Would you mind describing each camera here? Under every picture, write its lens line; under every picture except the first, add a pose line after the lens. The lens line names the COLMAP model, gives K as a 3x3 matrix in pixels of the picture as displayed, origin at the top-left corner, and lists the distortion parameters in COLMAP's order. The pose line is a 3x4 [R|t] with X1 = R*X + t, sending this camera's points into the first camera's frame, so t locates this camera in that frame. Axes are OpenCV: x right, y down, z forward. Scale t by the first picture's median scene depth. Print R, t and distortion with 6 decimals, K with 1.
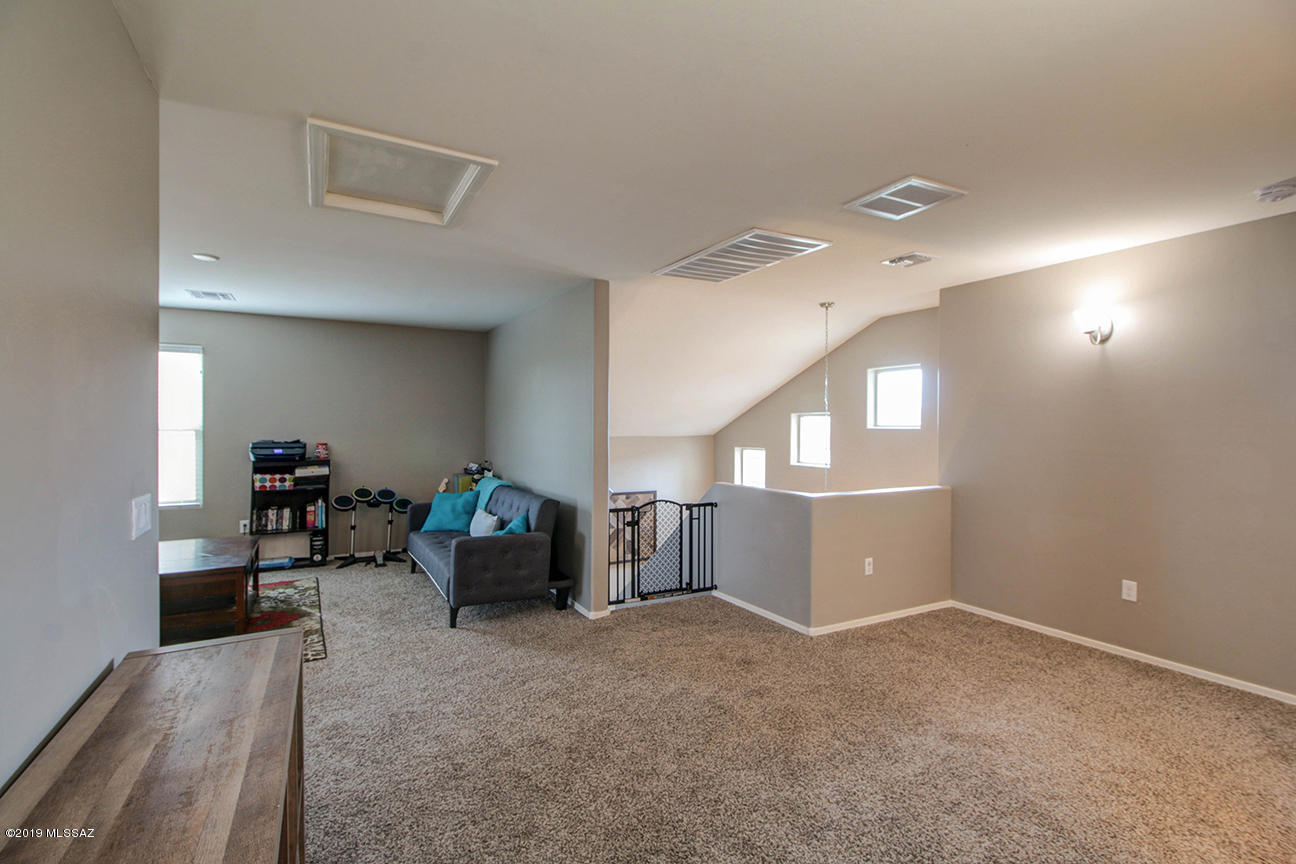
lens RADIAL K [[588.2, 0, 644.5], [0, 588.2, 429.4], [0, 0, 1]] dist [0.002296, 0.000140]
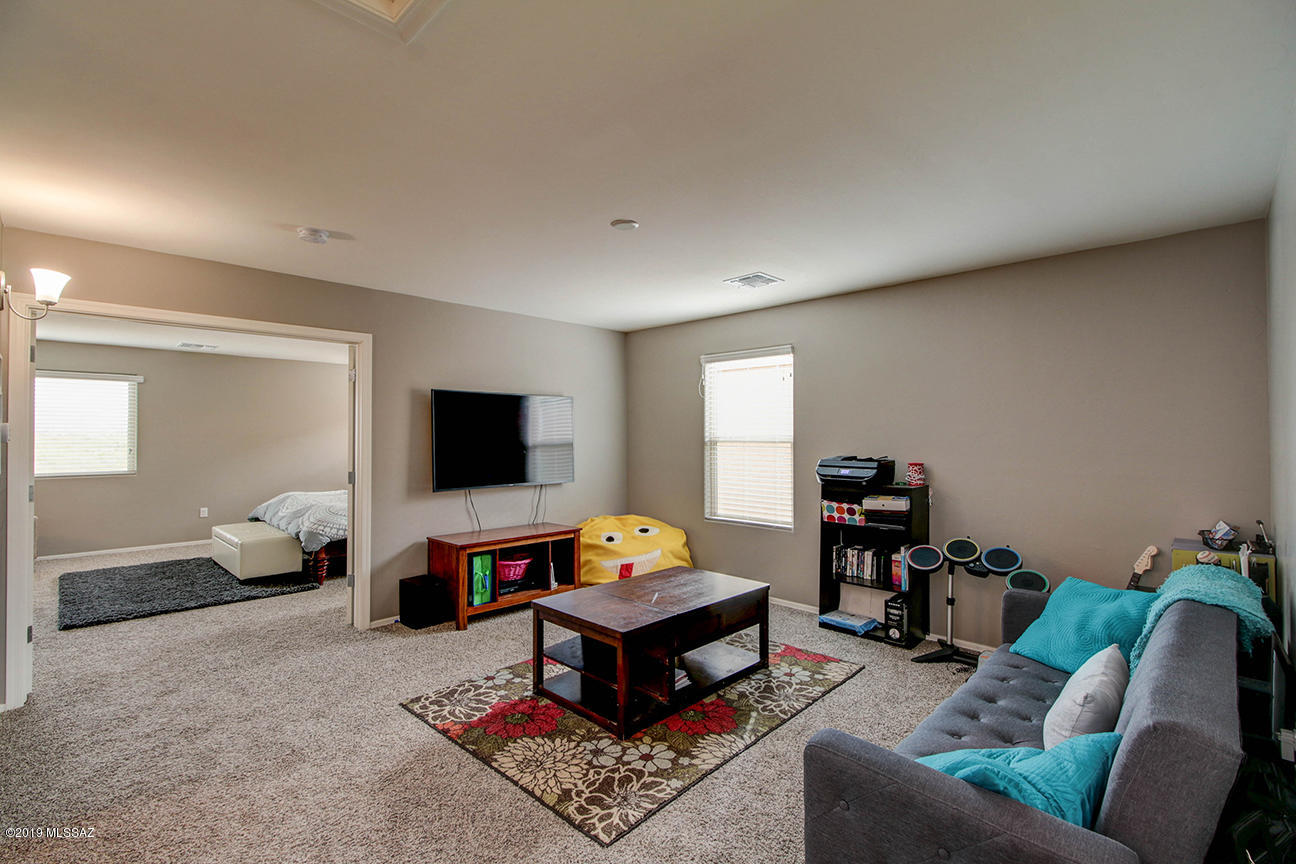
lens RADIAL K [[588.2, 0, 643.3], [0, 588.2, 431.0], [0, 0, 1]] dist [0.002296, 0.000140]
pose [[0.282585, -0.008976, -0.959200, 0.010917], [-0.005674, 0.999923, -0.011028, -0.004097], [0.959225, 0.008559, 0.282513, 0.537747]]
